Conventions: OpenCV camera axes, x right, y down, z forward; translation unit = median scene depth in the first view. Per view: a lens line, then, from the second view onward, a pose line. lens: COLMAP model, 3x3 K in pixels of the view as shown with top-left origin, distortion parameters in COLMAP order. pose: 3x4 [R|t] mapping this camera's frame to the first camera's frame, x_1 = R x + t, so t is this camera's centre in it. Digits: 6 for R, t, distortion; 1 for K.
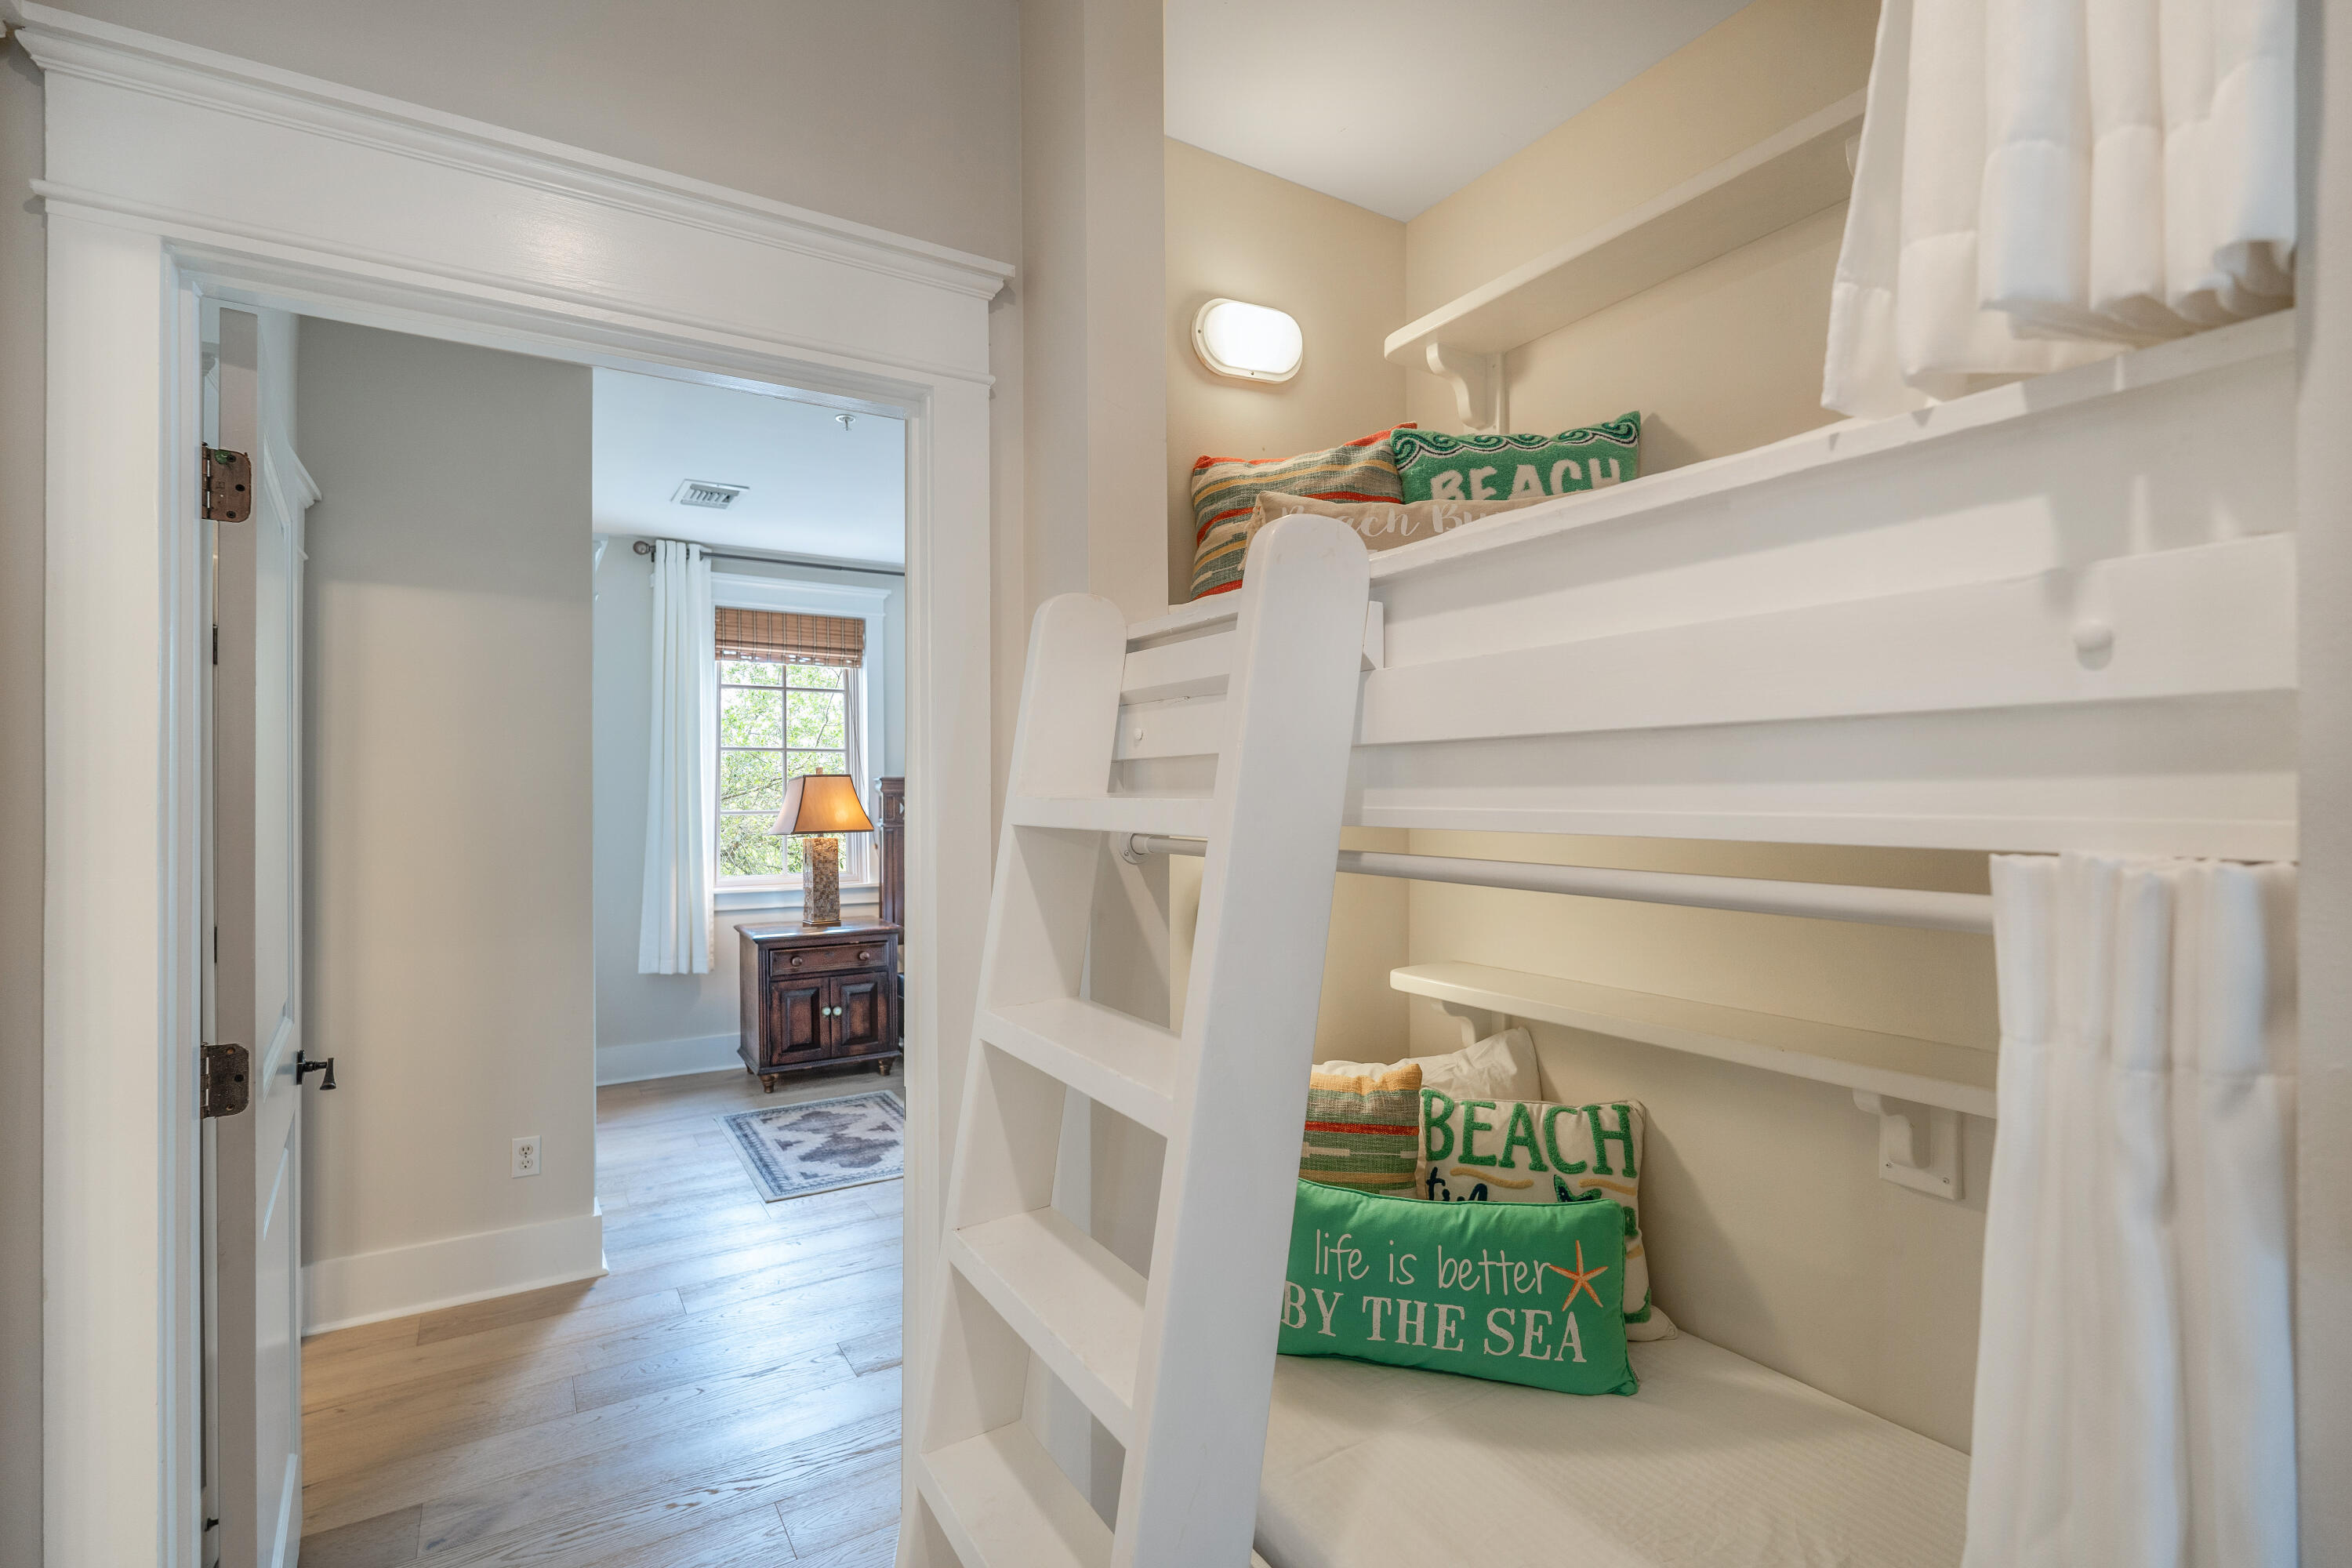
lens RADIAL K [[1081.5, 0, 1107.5], [0, 1081.5, 783.0], [0, 0, 1]] dist [-0.001389, -0.000153]
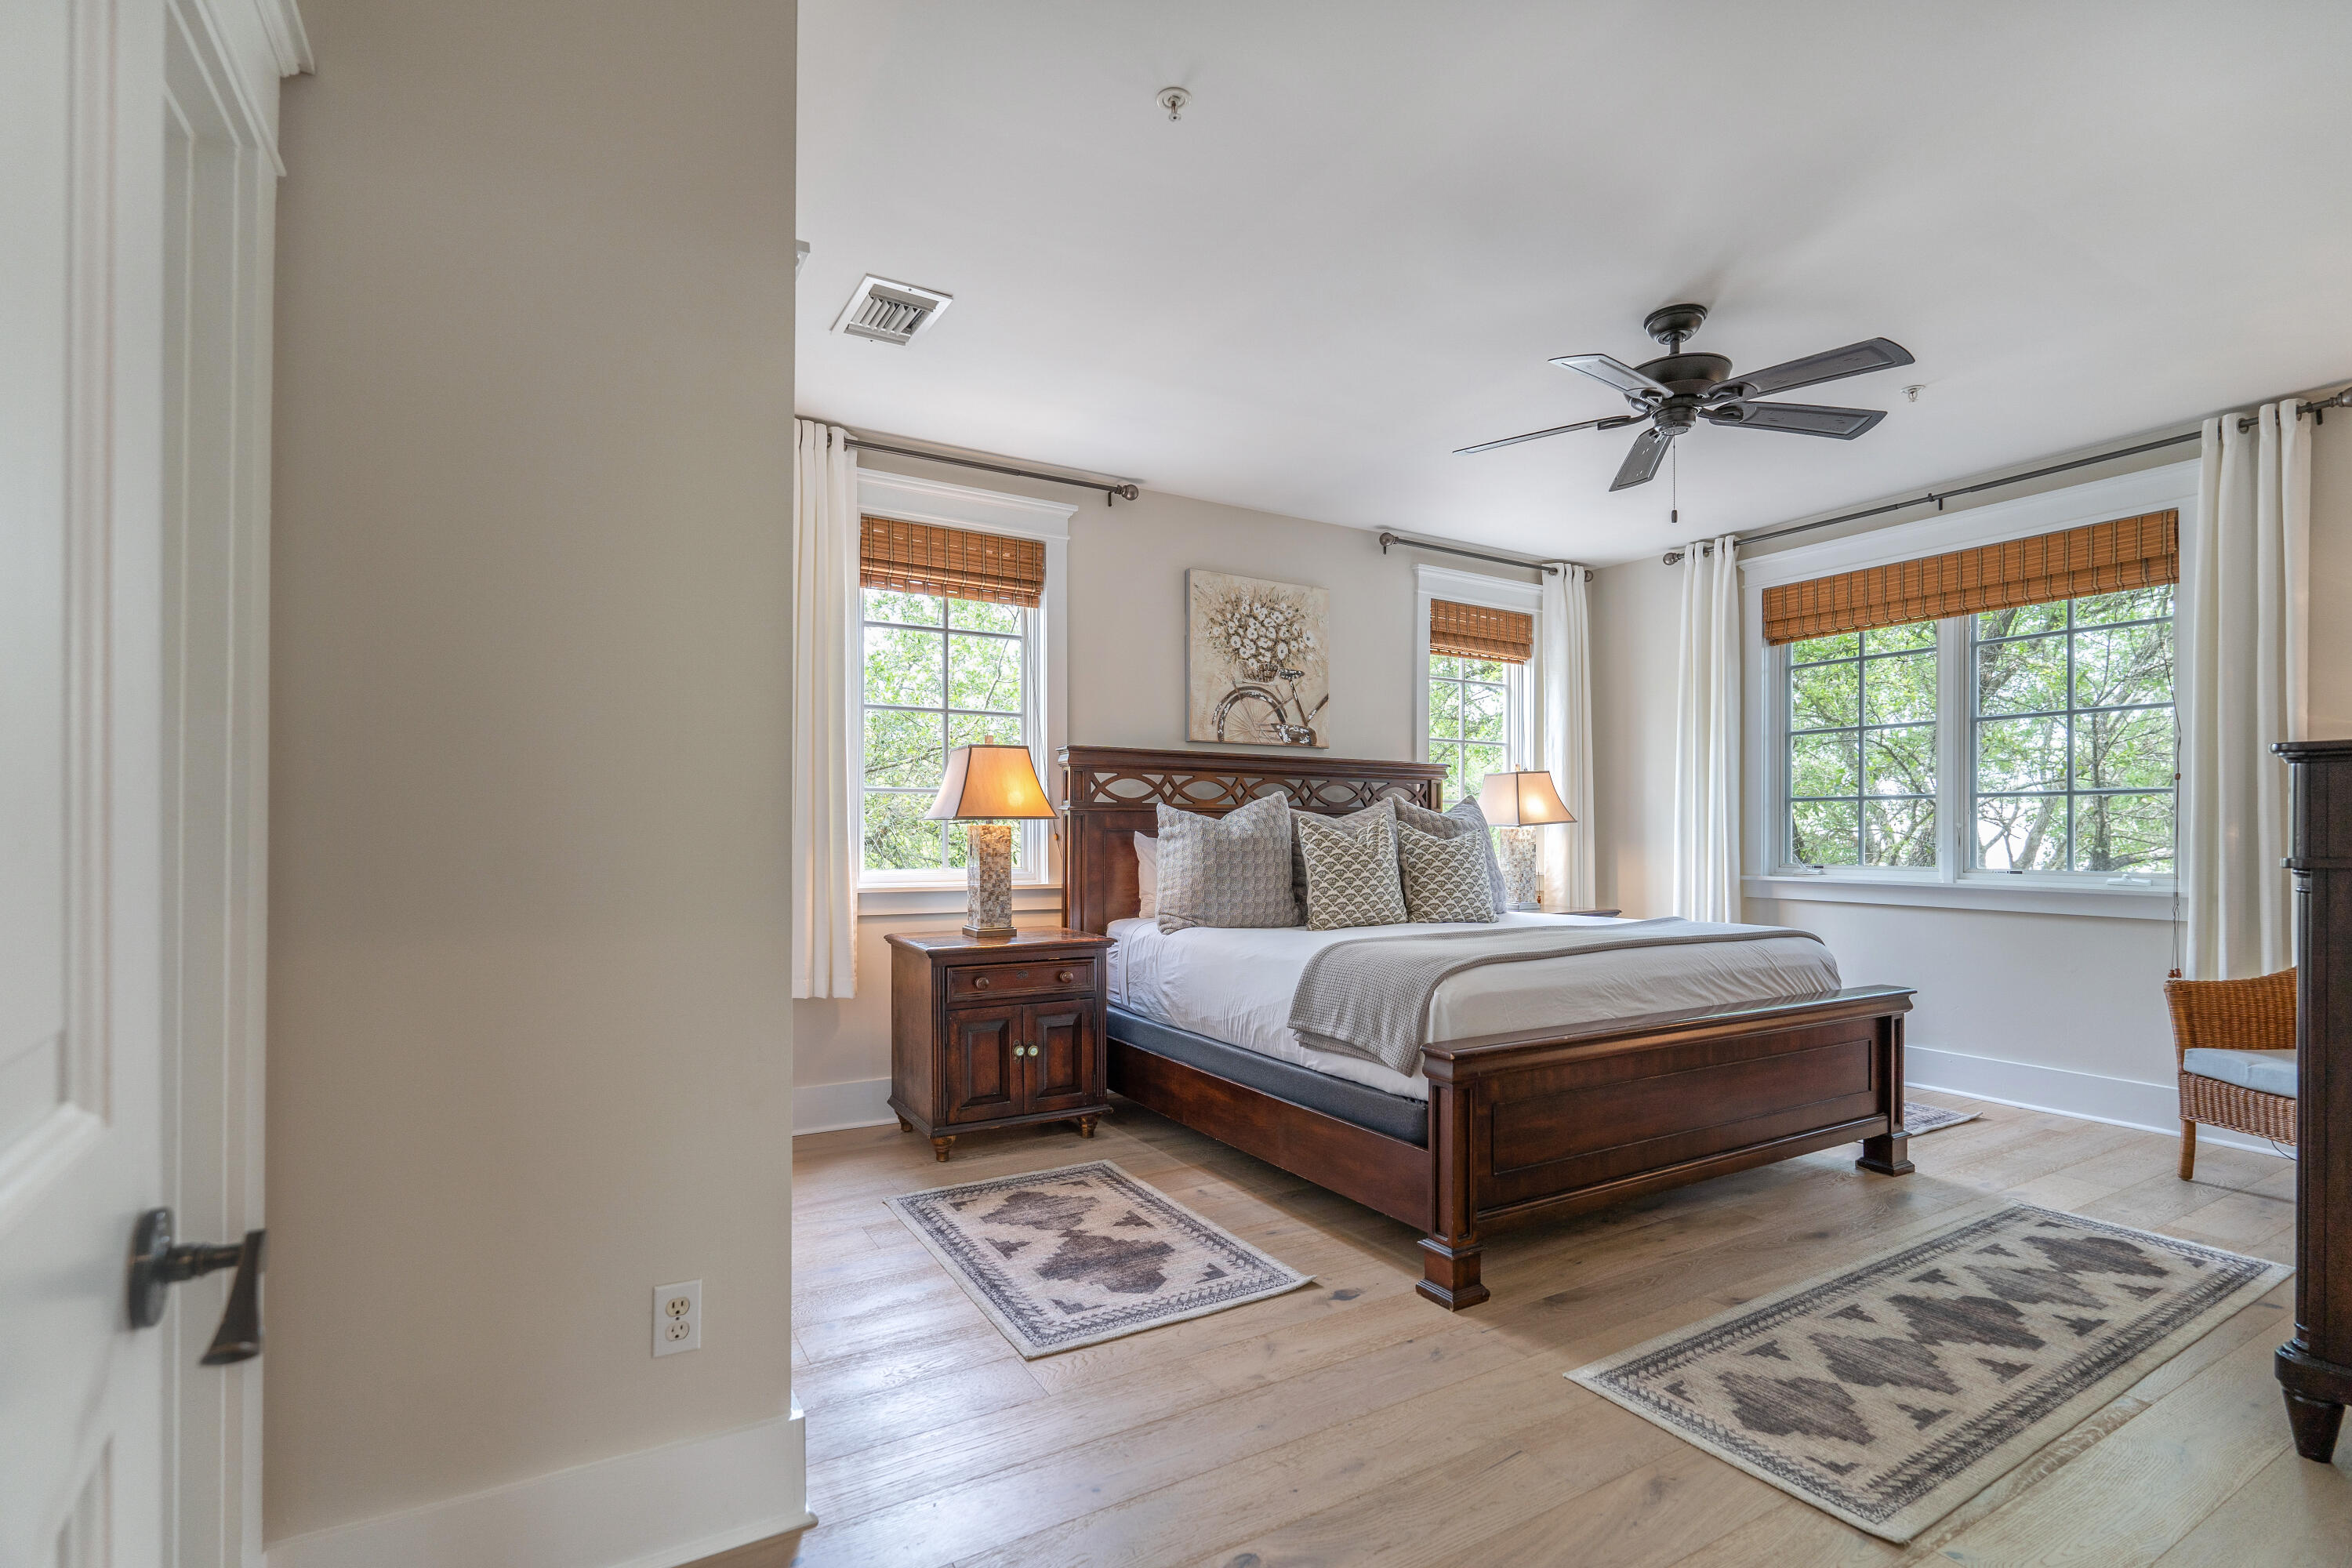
lens RADIAL K [[1063.1, 0, 1115.3], [0, 1063.1, 823.2], [0, 0, 1]] dist [-0.001226, -0.000394]
pose [[0.999879, 0.008371, -0.013109, -0.181718], [-0.008349, 0.999964, 0.001689, 0.052708], [0.013123, -0.001580, 0.999913, 0.270013]]
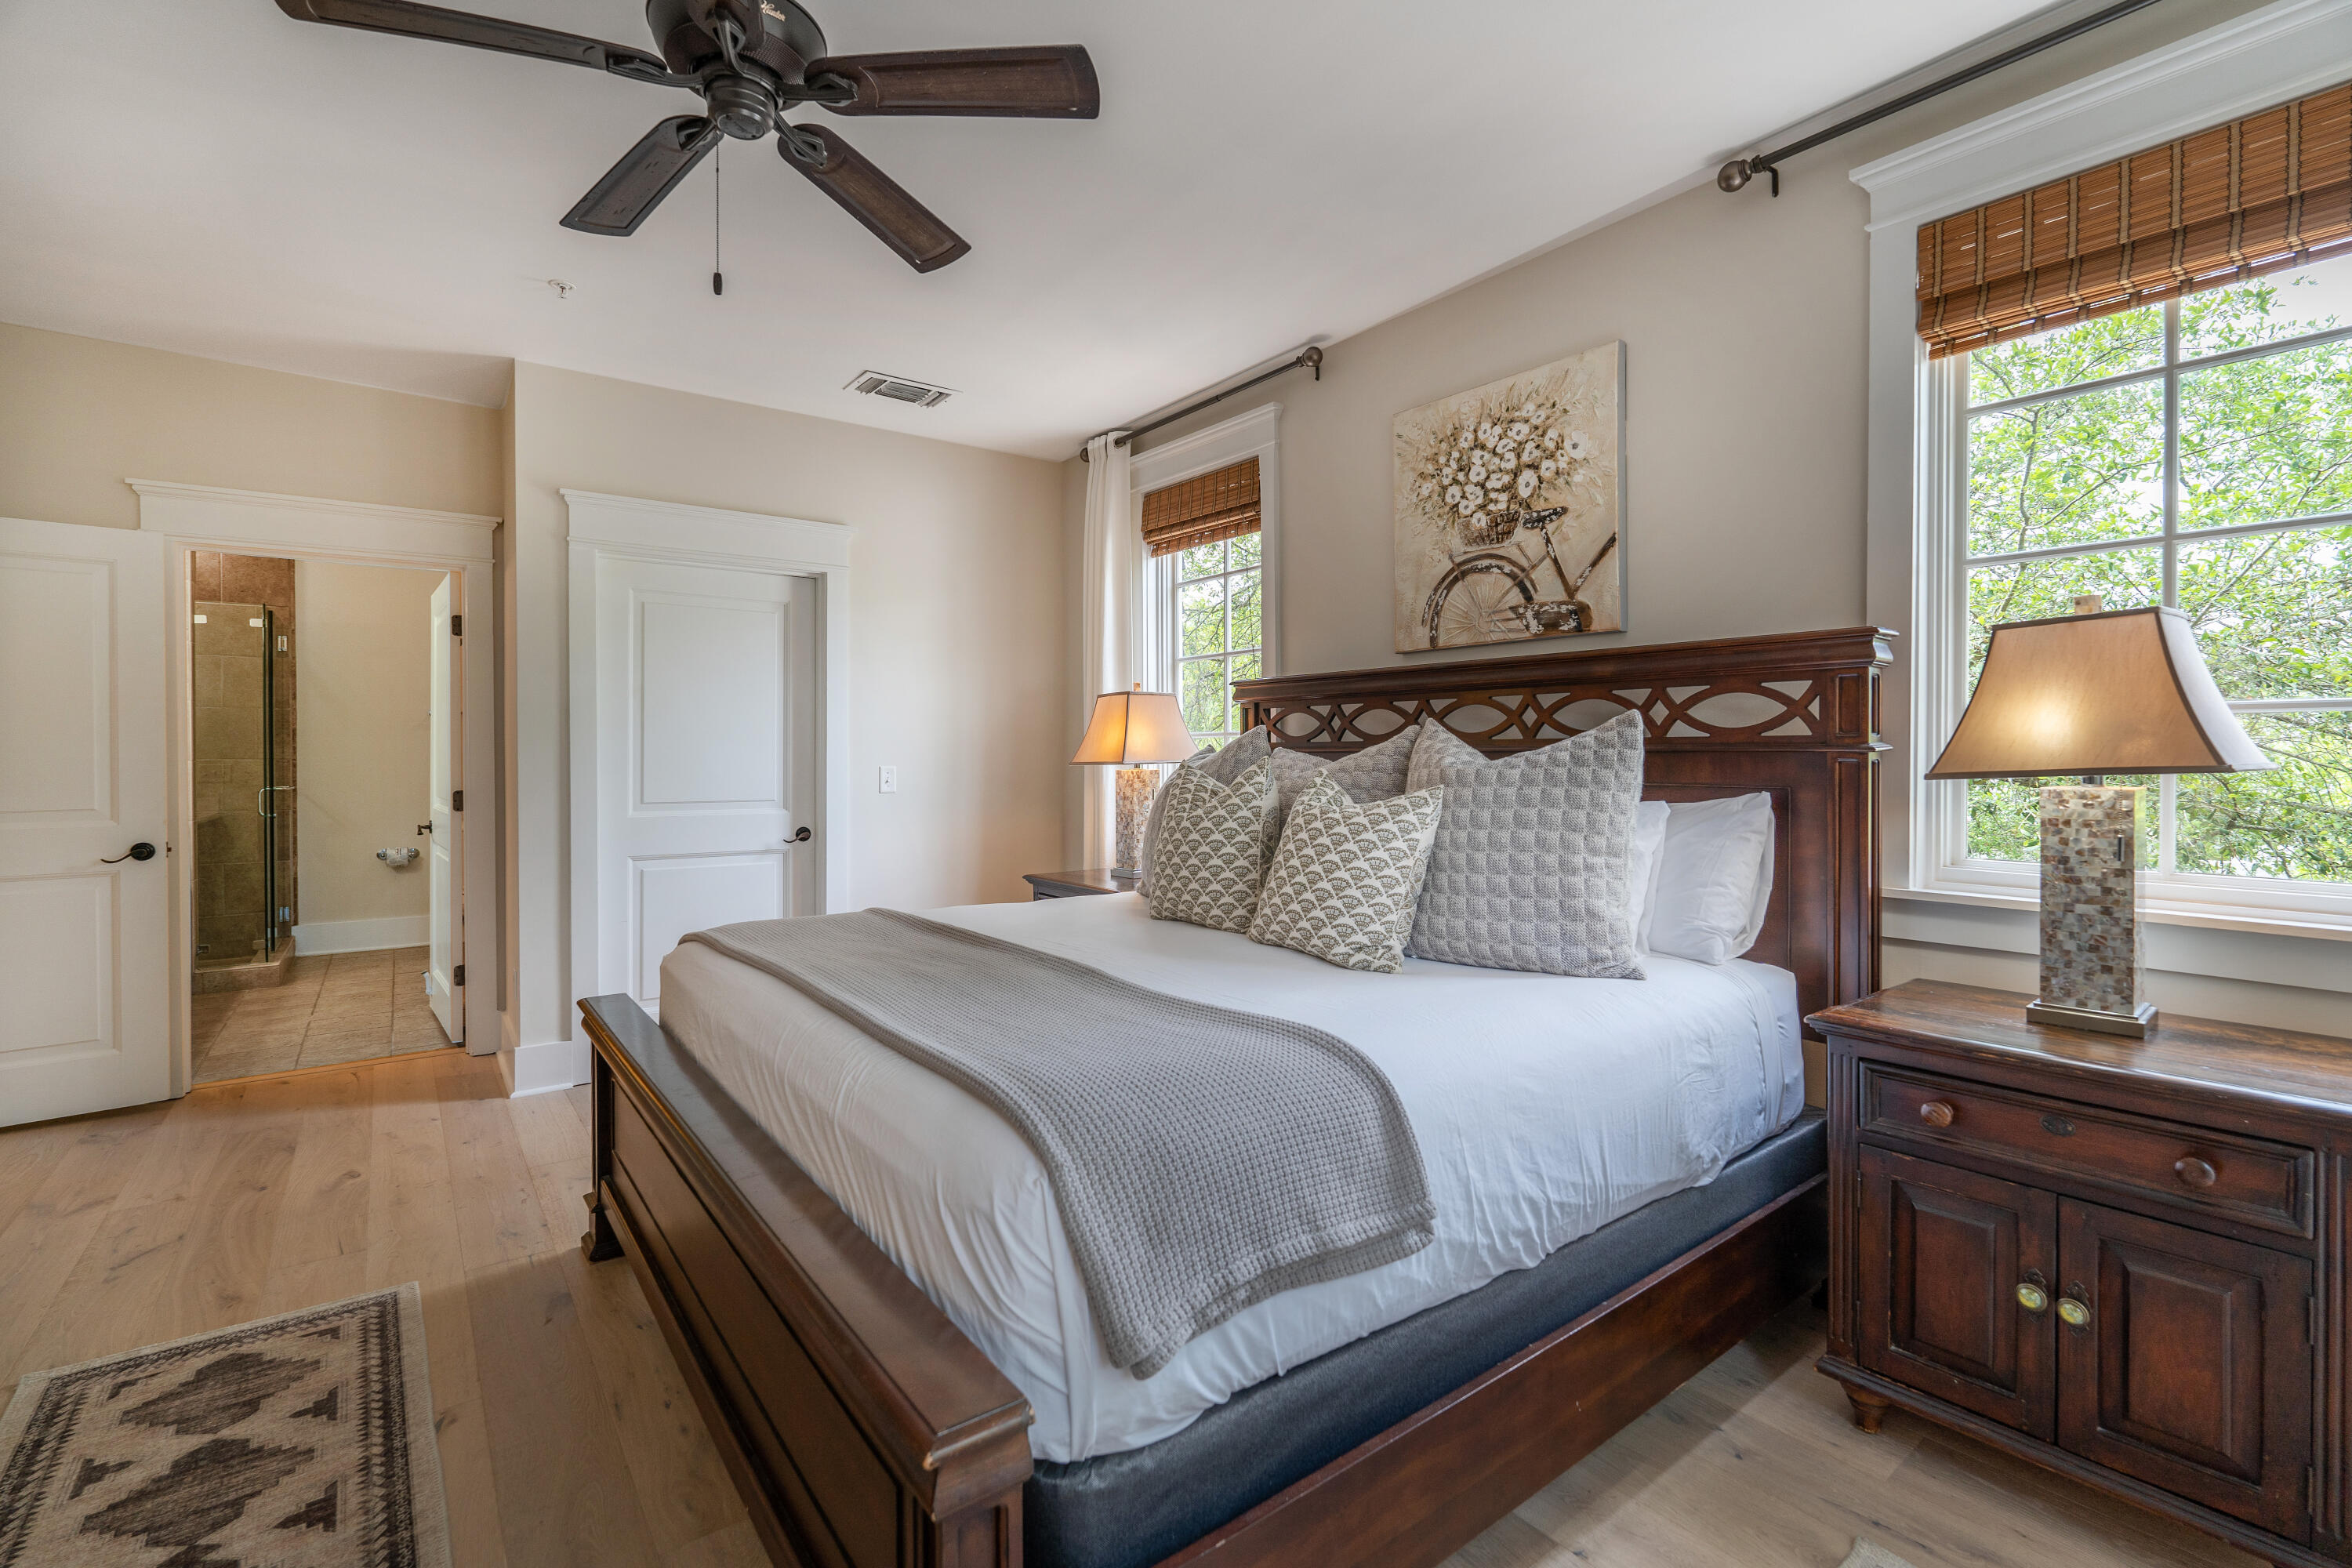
lens RADIAL K [[1028.1, 0, 1185.1], [0, 1028.1, 757.9], [0, 0, 1]] dist [-0.003660, -0.000961]
pose [[0.148006, 0.007745, -0.988956, 0.478166], [0.007360, 0.999933, 0.008933, 0.041170], [0.988959, -0.008601, 0.147939, 0.956544]]
